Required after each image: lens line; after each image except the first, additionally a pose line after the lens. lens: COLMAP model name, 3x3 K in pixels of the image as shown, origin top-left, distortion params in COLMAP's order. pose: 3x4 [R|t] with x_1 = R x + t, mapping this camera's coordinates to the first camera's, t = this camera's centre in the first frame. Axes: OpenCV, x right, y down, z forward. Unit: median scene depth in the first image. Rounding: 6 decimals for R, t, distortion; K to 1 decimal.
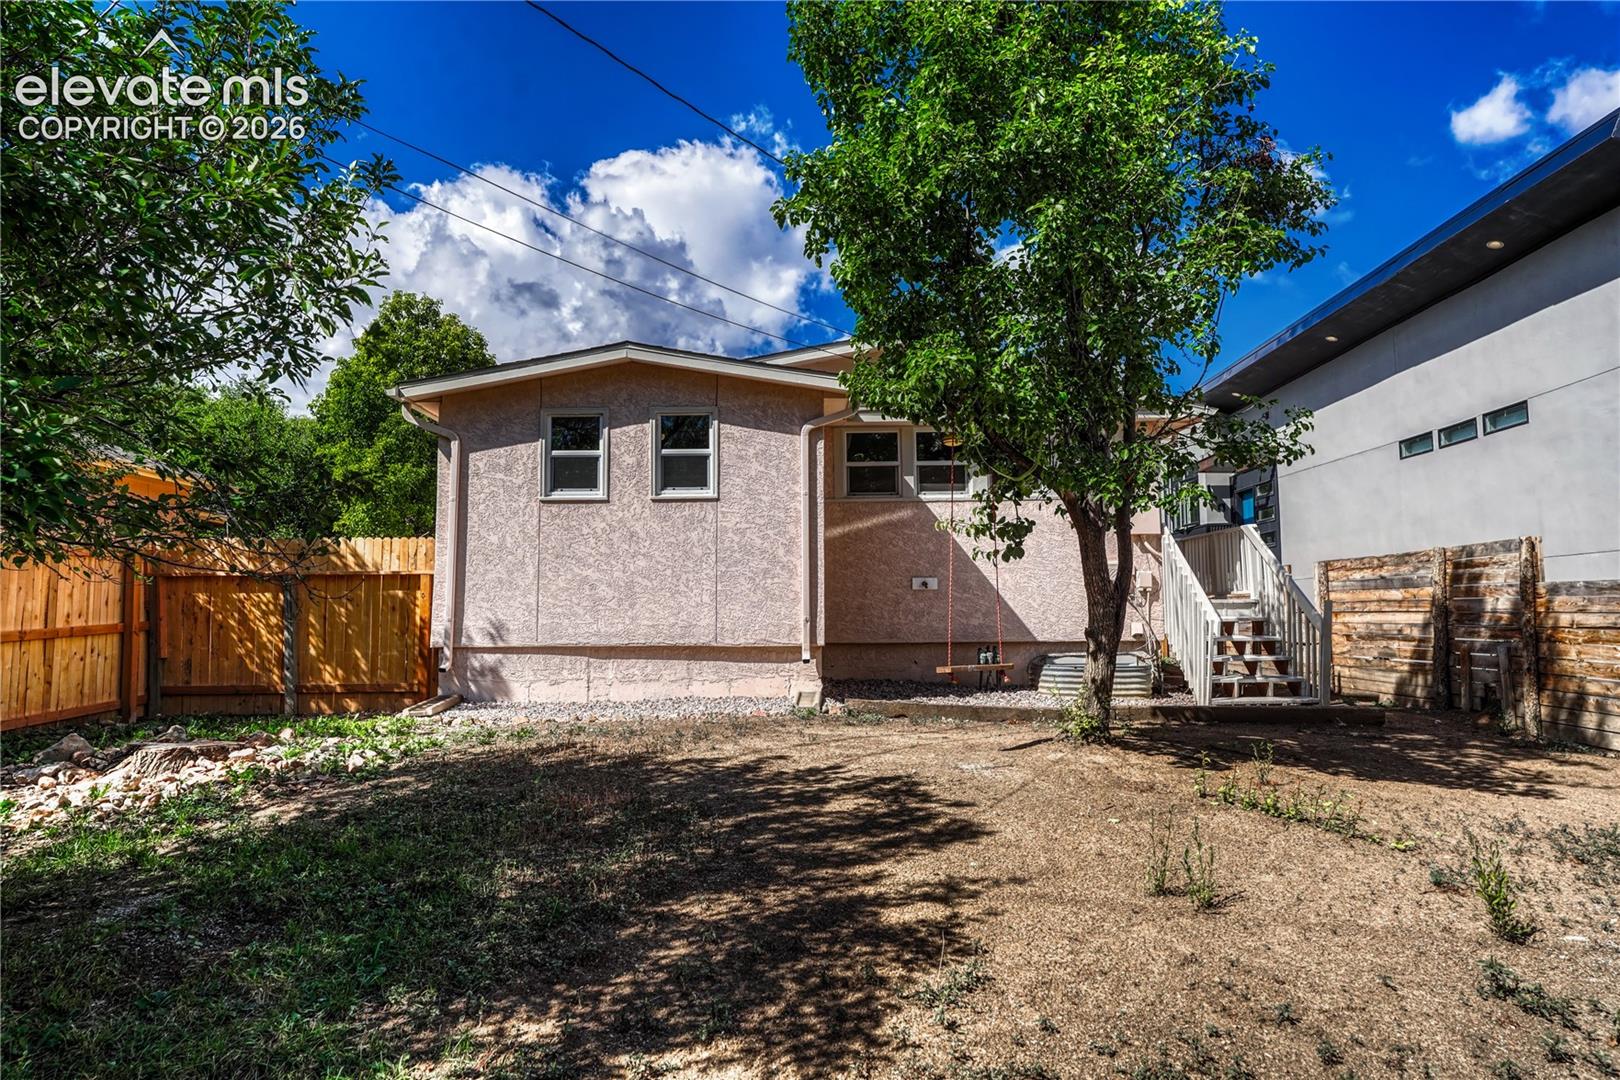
lens RADIAL K [[982.9, 0, 806.3], [0, 982.9, 537.9], [0, 0, 1]] dist [0.007195, 0.002198]
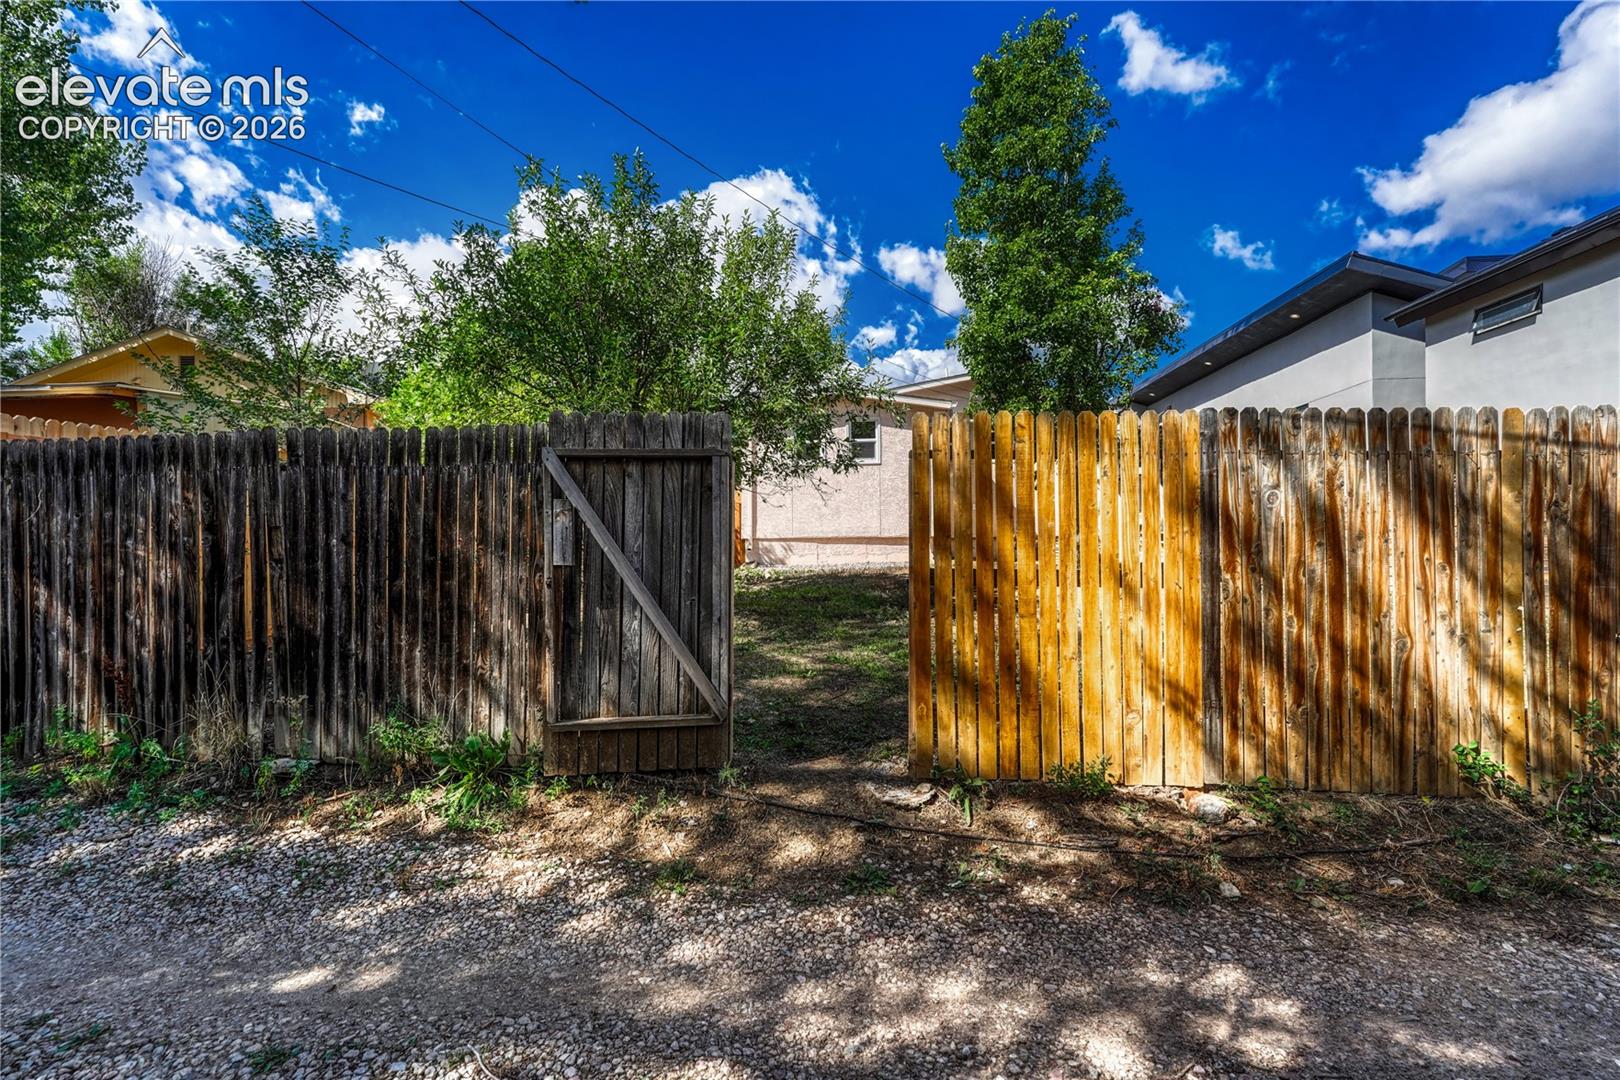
lens RADIAL K [[698.8, 0, 813.6], [0, 698.8, 545.1], [0, 0, 1]] dist [-0.000557, -0.000062]
pose [[0.999148, -0.007499, -0.040582, -0.170126], [0.010596, 0.997002, 0.076652, 0.014680], [0.039886, -0.077017, 0.996232, -0.438581]]
